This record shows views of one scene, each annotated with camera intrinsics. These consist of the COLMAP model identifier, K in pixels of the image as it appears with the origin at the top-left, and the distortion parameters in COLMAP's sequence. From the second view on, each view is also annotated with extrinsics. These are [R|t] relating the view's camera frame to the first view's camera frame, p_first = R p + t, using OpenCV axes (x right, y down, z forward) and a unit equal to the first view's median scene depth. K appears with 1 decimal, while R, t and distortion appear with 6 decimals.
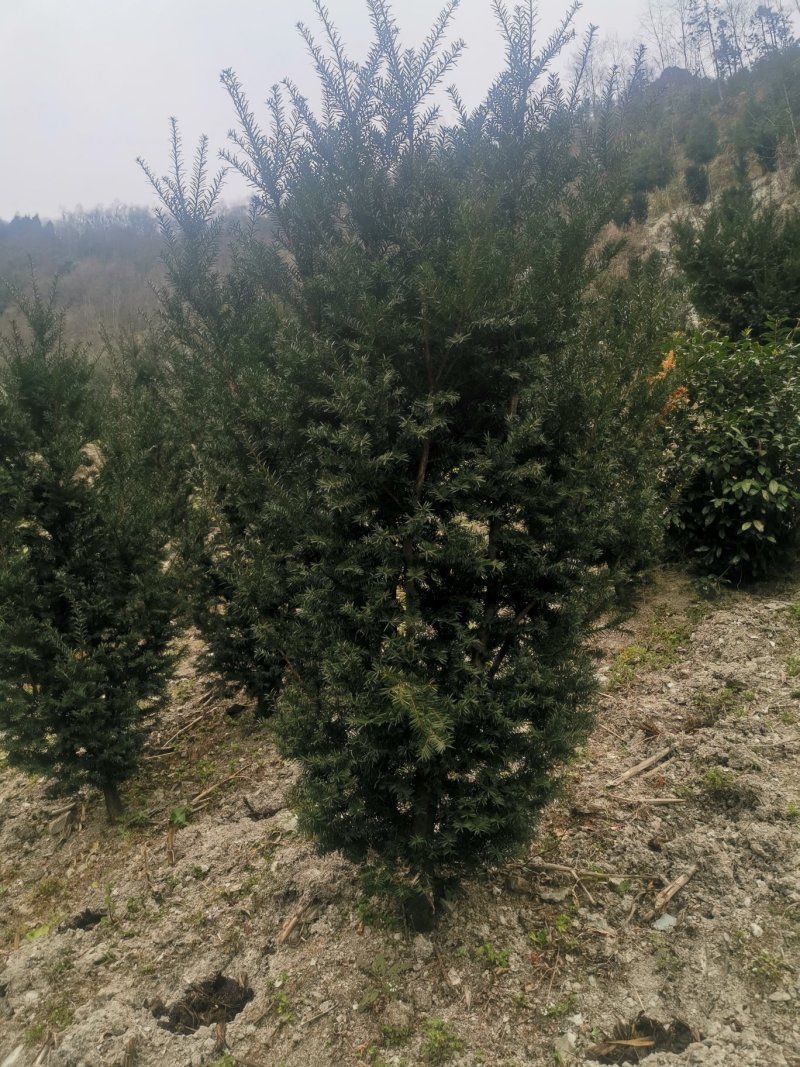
lens RADIAL K [[815.2, 0, 400.0], [0, 815.2, 533.5], [0, 0, 1]] dist [0.039205, -0.043082]
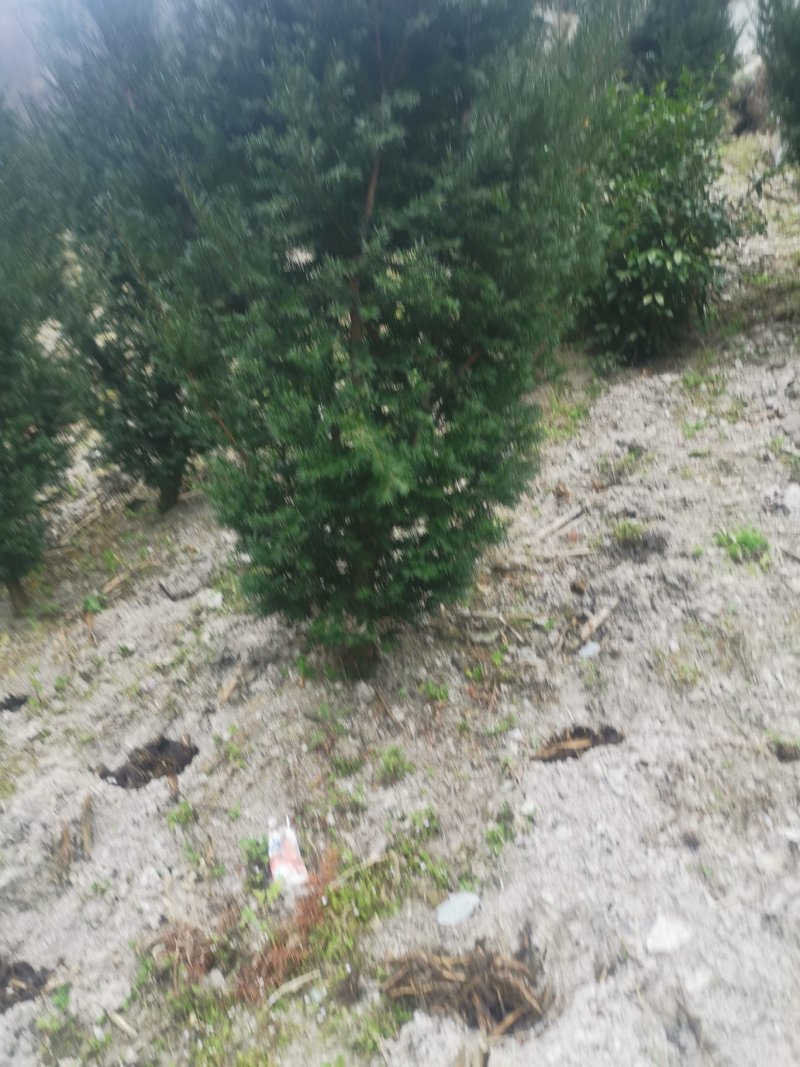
lens RADIAL K [[798.4, 0, 400.0], [0, 798.4, 533.5], [0, 0, 1]] dist [0.030382, 0.001456]
pose [[0.985785, -0.046480, 0.161455, -0.078676], [0.009080, 0.974307, 0.225043, 0.066878], [-0.167767, -0.220378, 0.960879, 0.041598]]
